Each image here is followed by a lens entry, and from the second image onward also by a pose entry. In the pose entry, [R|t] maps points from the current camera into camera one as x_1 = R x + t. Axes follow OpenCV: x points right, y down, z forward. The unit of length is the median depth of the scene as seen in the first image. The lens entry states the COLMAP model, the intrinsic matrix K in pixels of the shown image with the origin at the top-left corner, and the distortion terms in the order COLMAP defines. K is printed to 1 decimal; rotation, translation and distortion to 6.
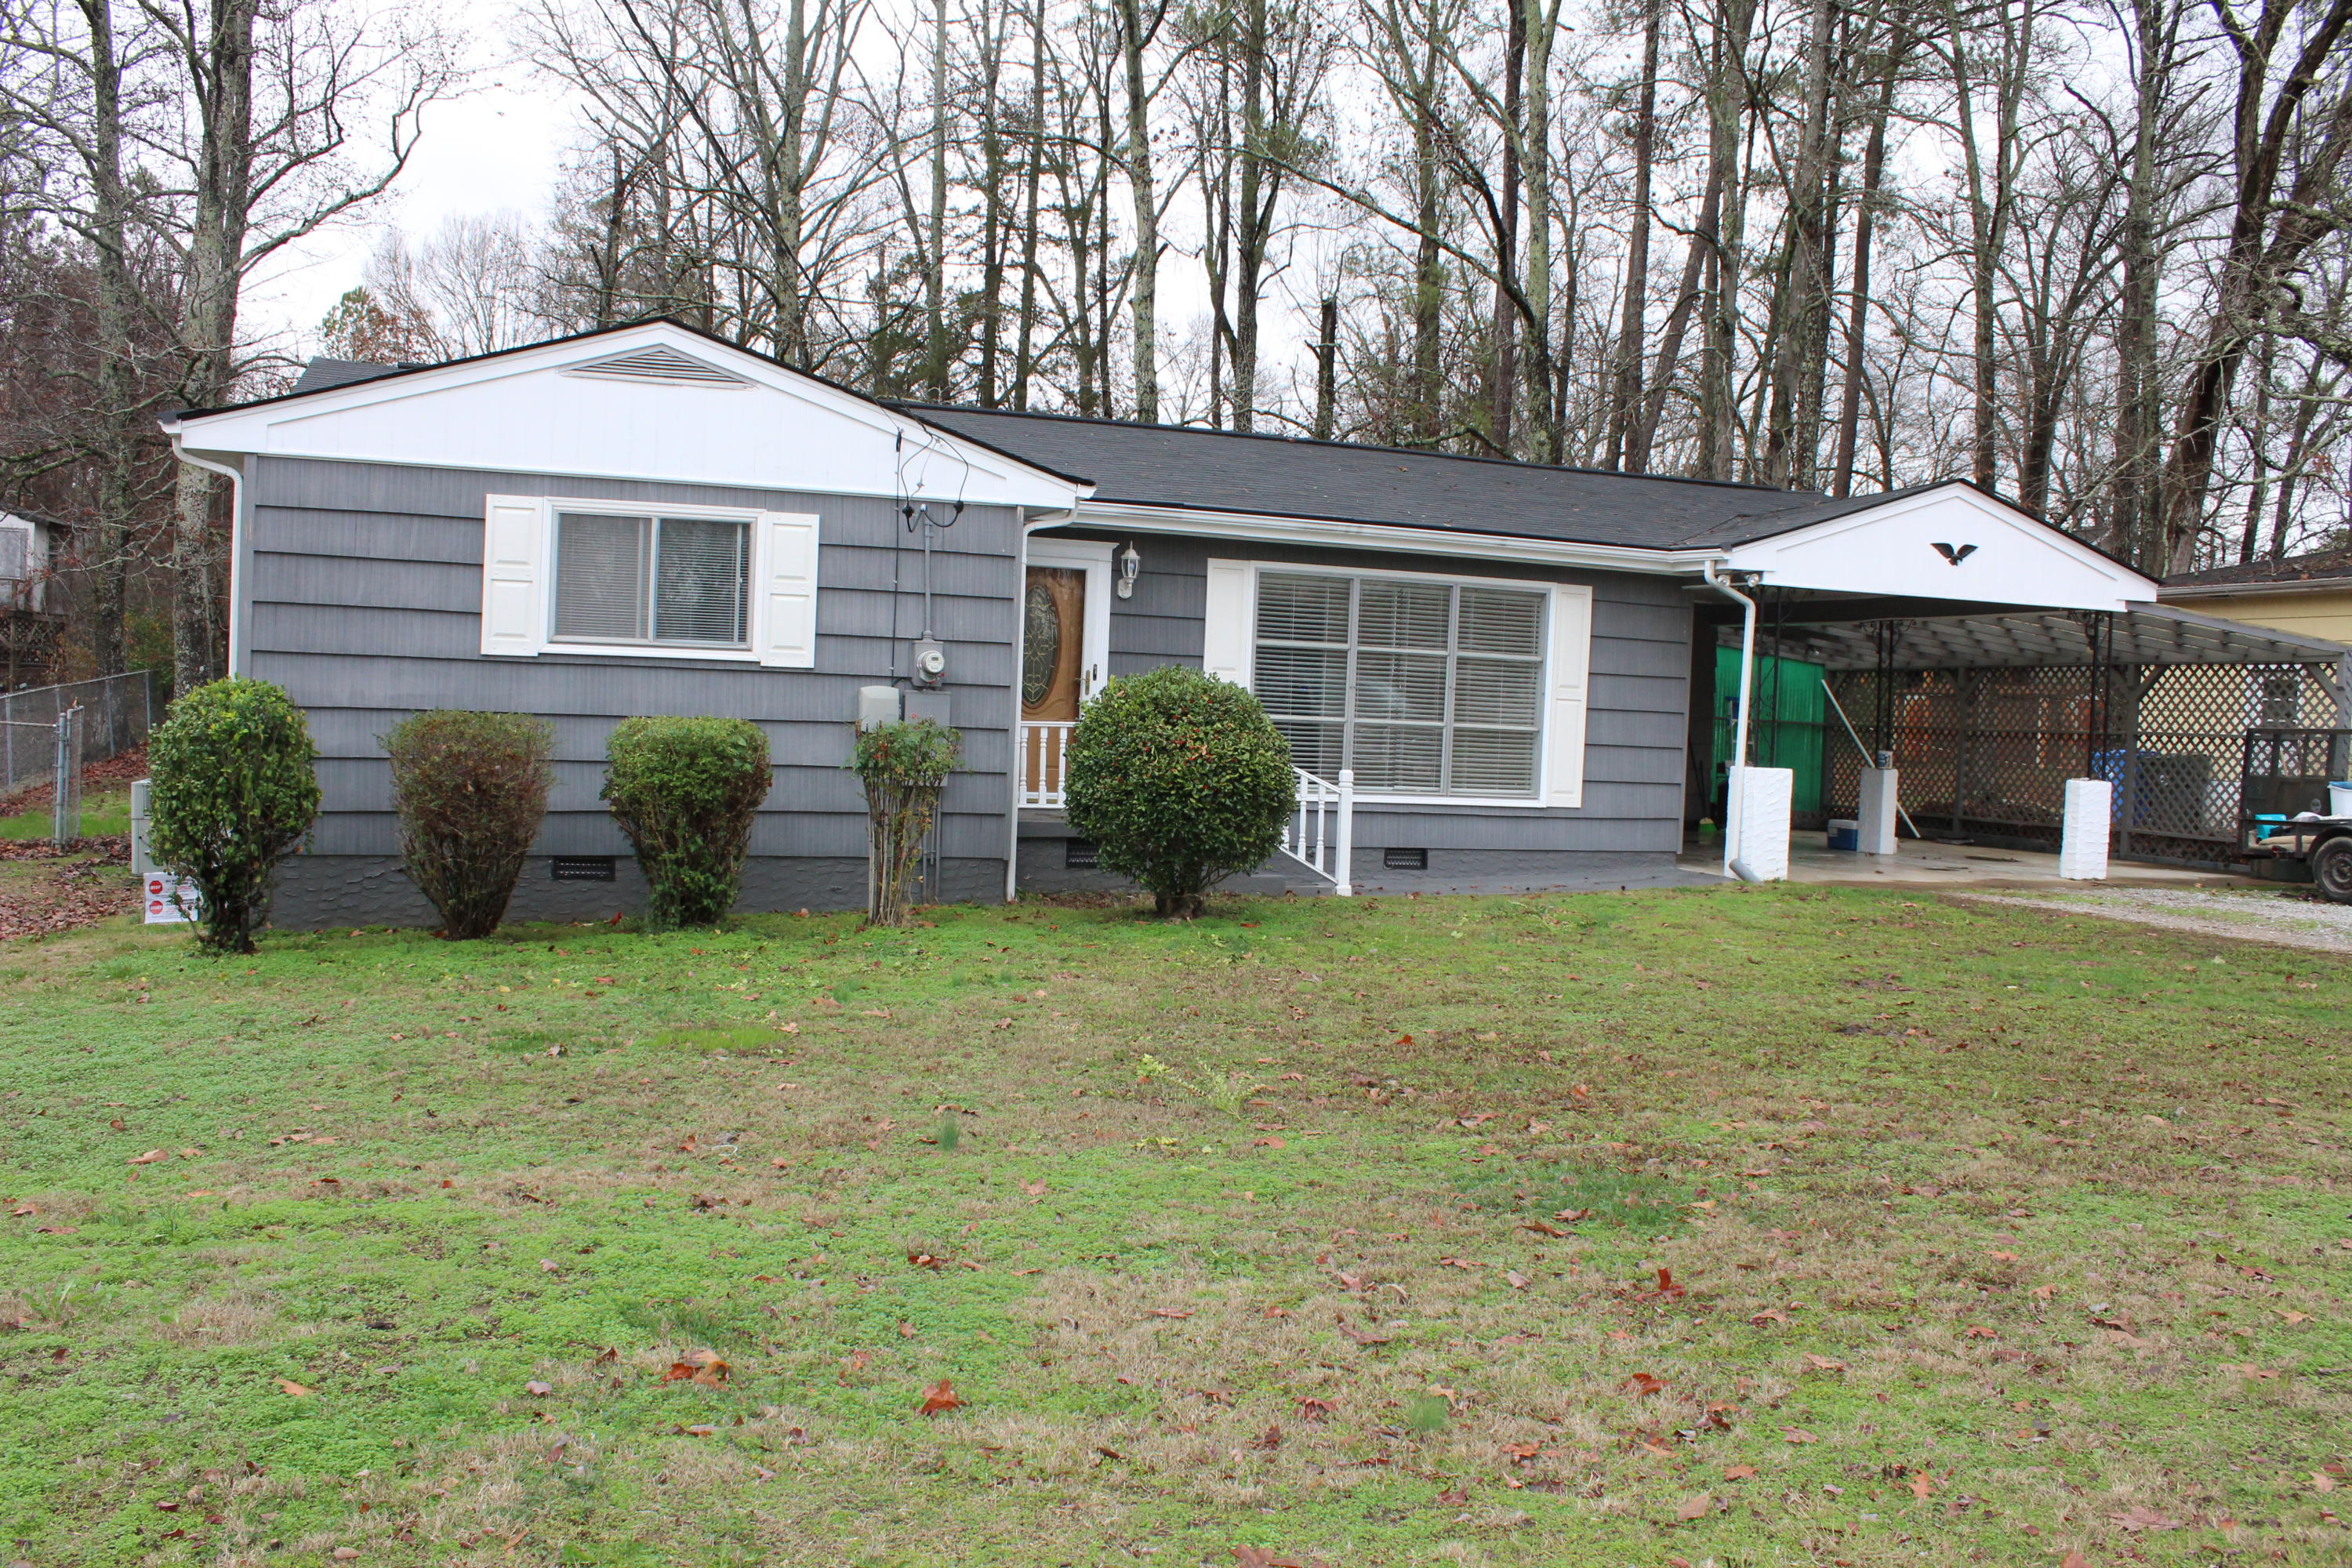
lens RADIAL K [[1943.7, 0, 1176.0], [0, 1943.7, 784.0], [0, 0, 1]] dist [-0.157900, 0.126788]
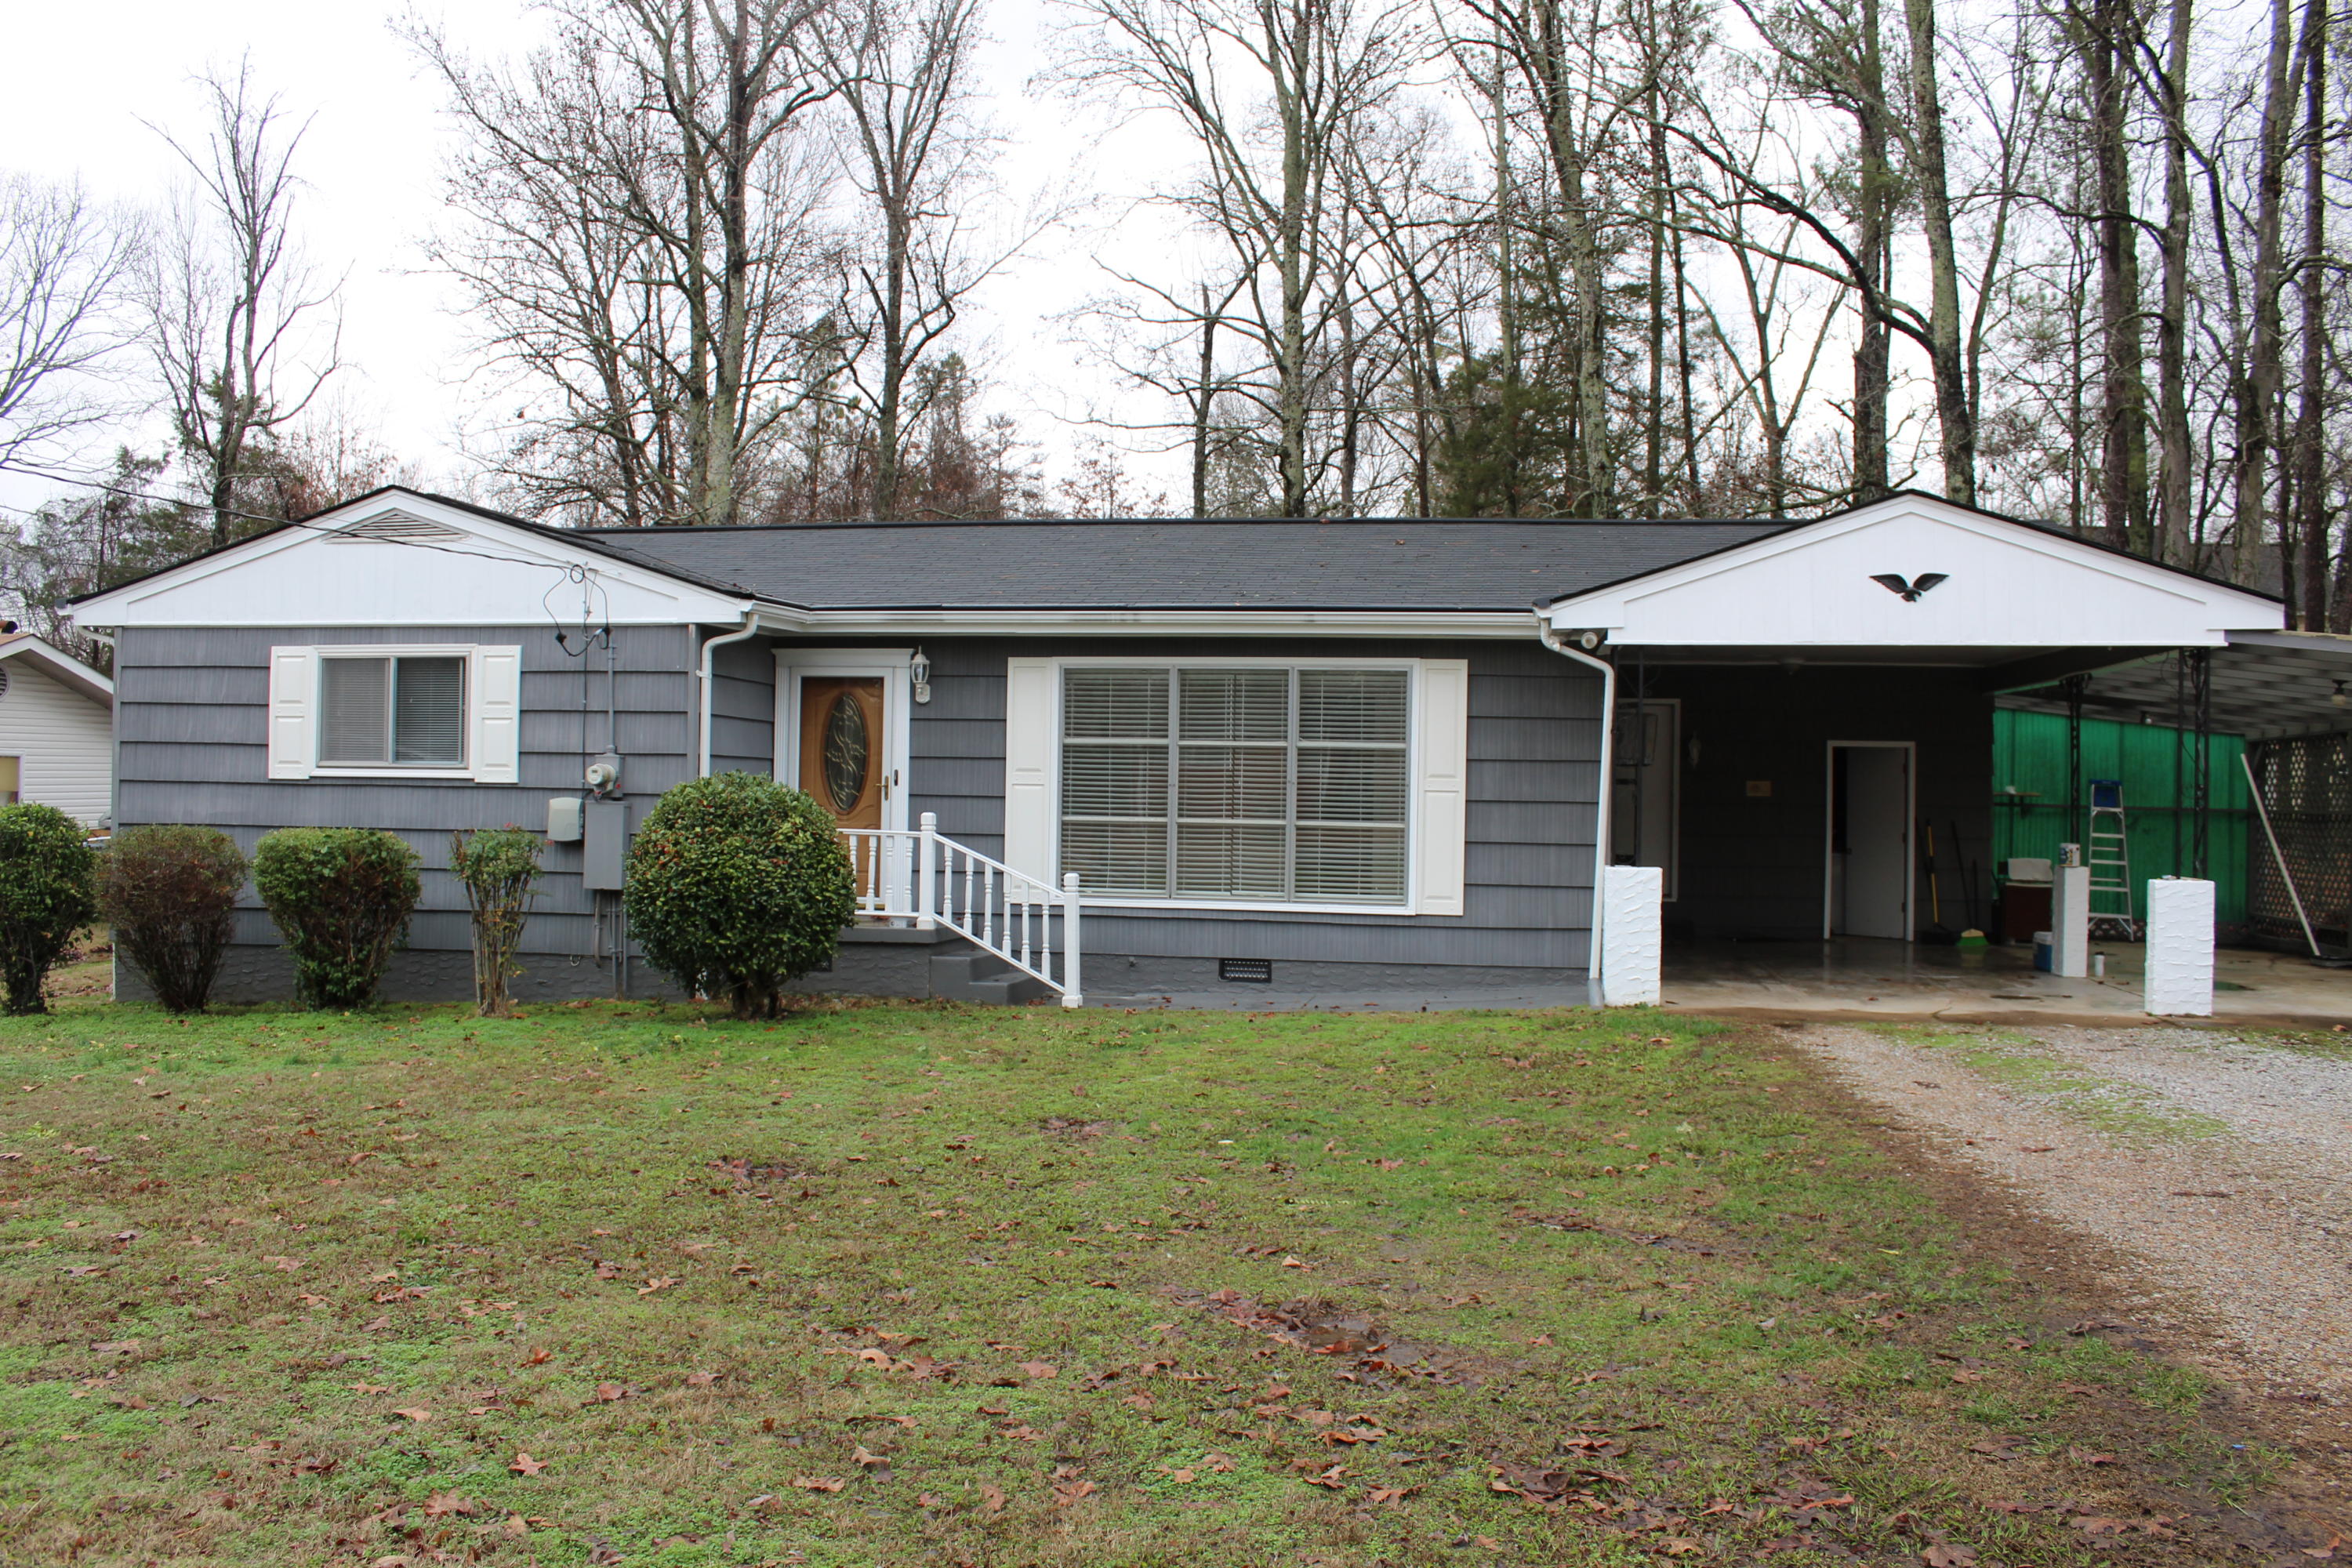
lens RADIAL K [[1943.7, 0, 1176.0], [0, 1943.7, 784.0], [0, 0, 1]] dist [-0.157900, 0.126788]
pose [[0.867070, -0.028743, -0.497357, 0.583328], [0.000613, 0.998395, -0.056629, 0.002605], [0.498186, 0.048796, 0.865696, 0.201456]]
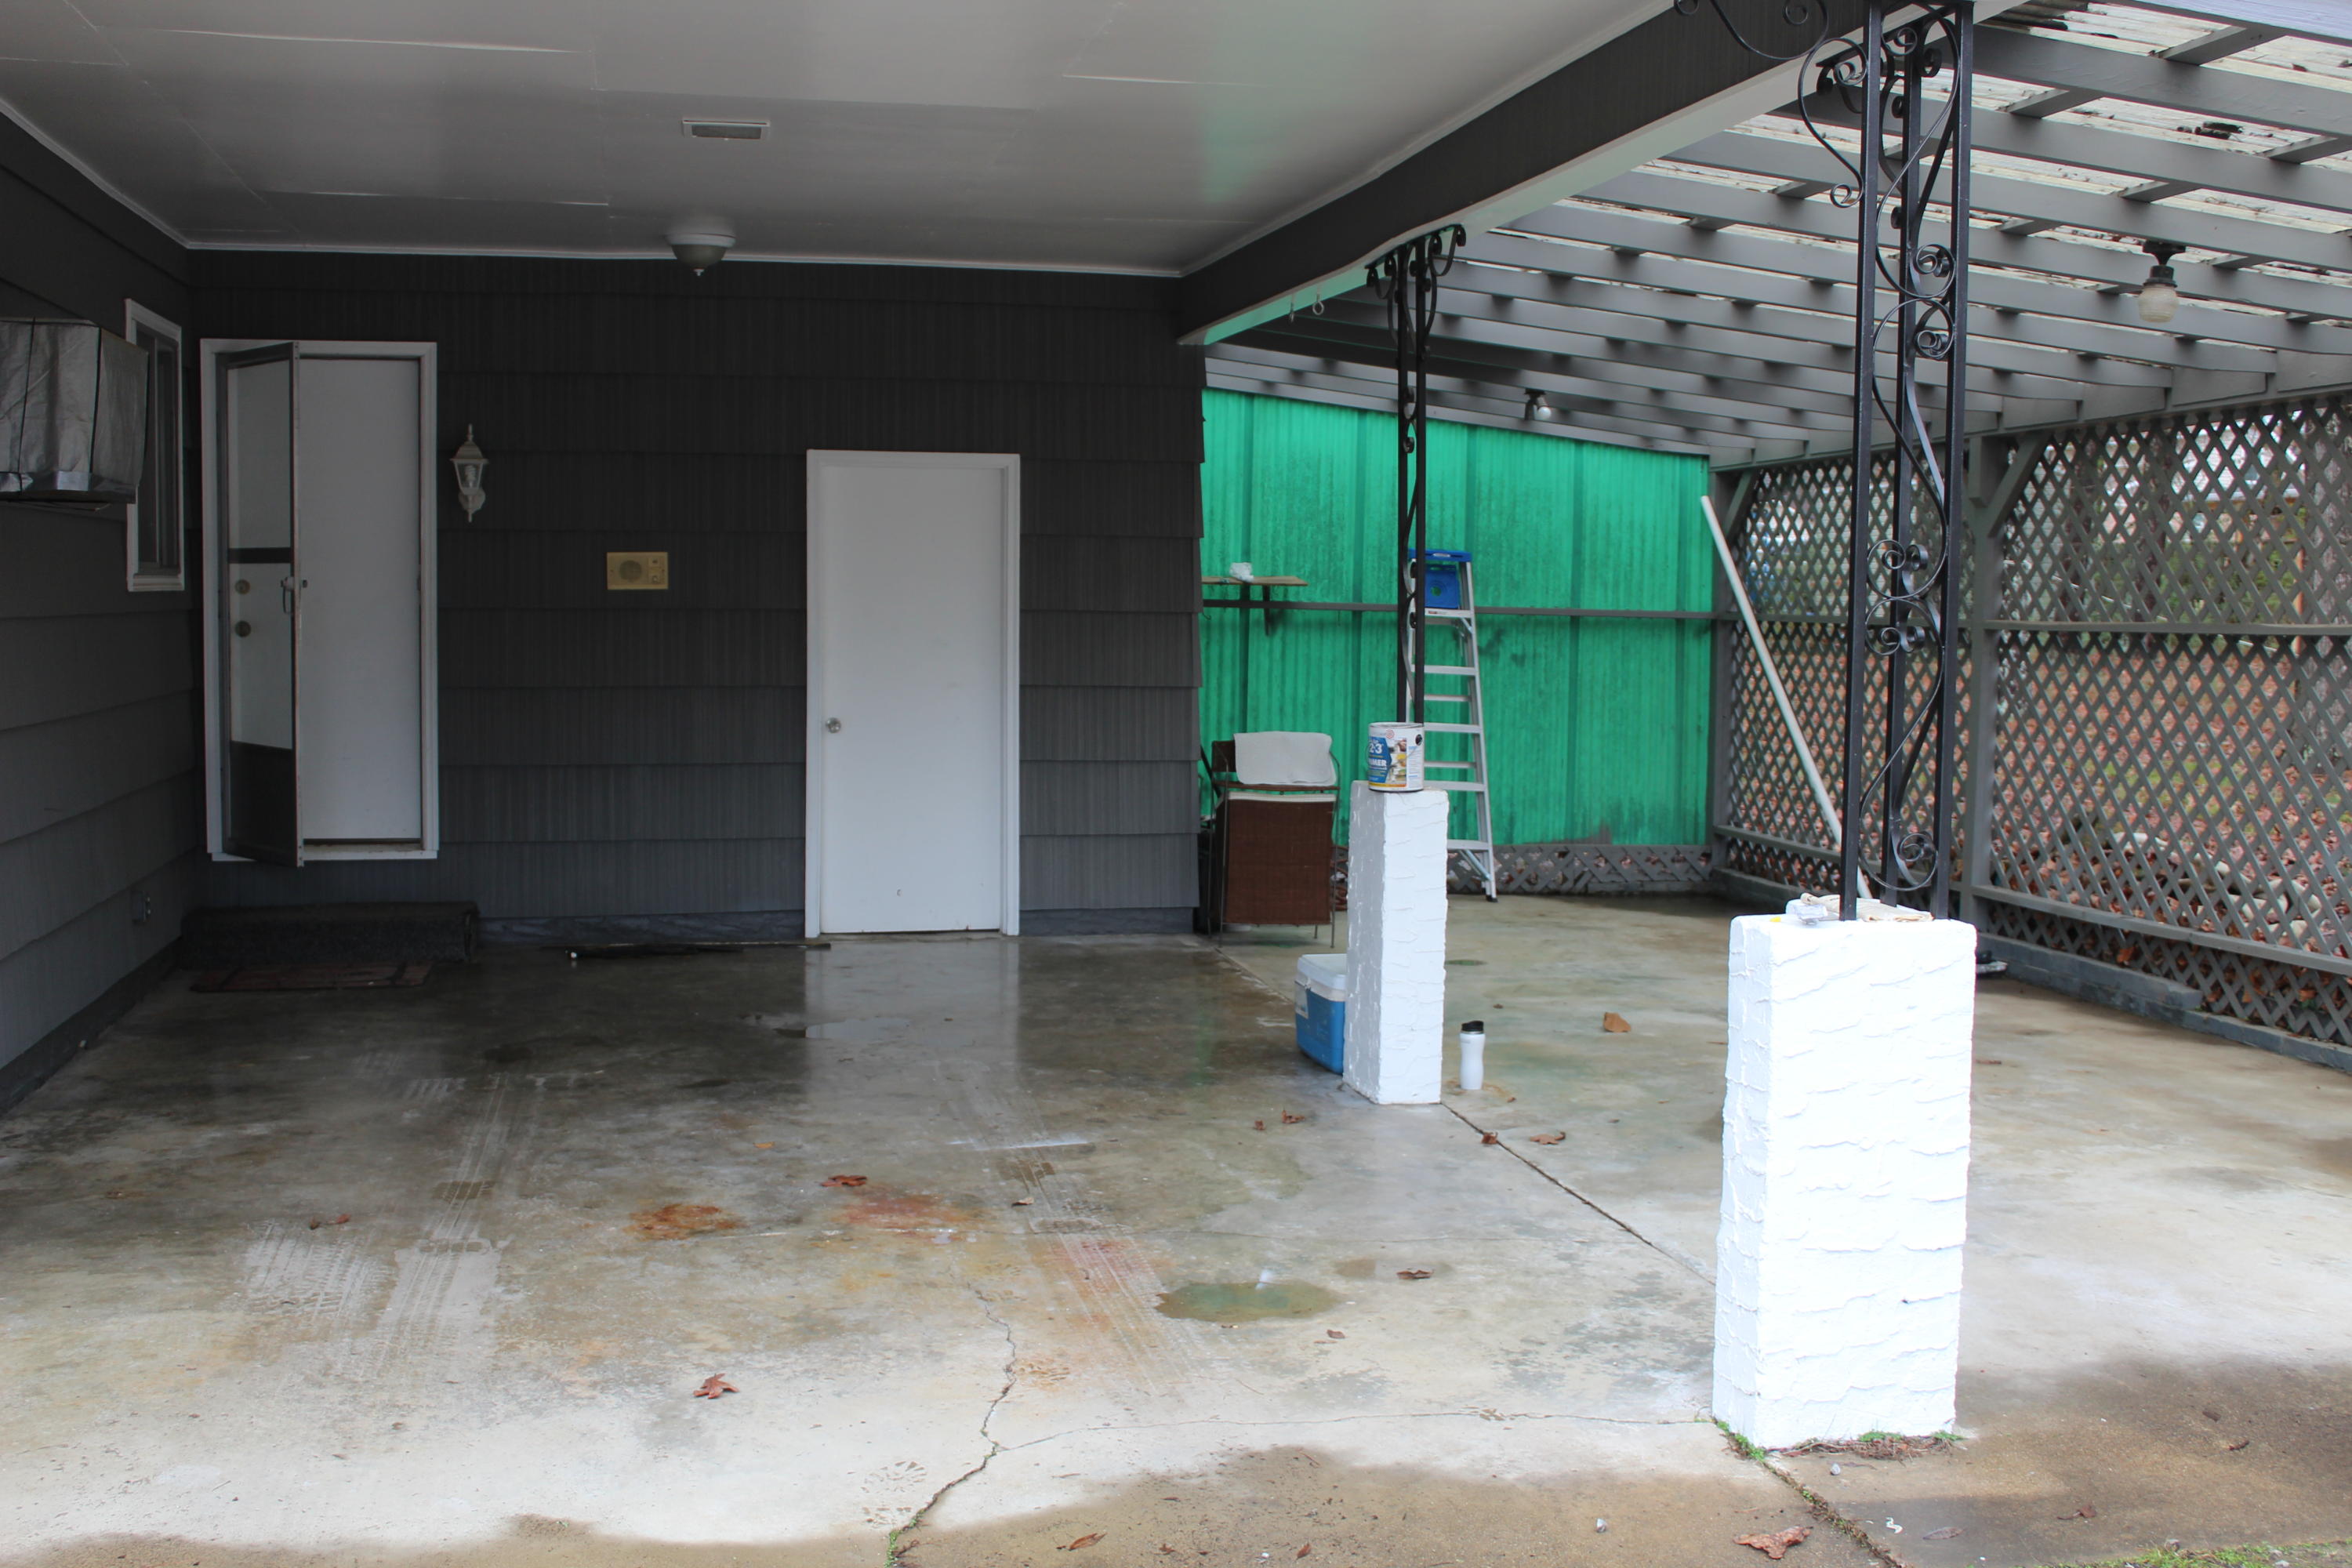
lens RADIAL K [[2464.5, 0, 1176.0], [0, 2464.5, 784.0], [0, 0, 1]] dist [-0.090950, 0.006944]
pose [[0.990081, -0.017792, -0.139365, 0.517664], [0.022936, 0.999110, 0.035391, -0.028810], [0.138611, -0.038237, 0.989608, 0.858437]]
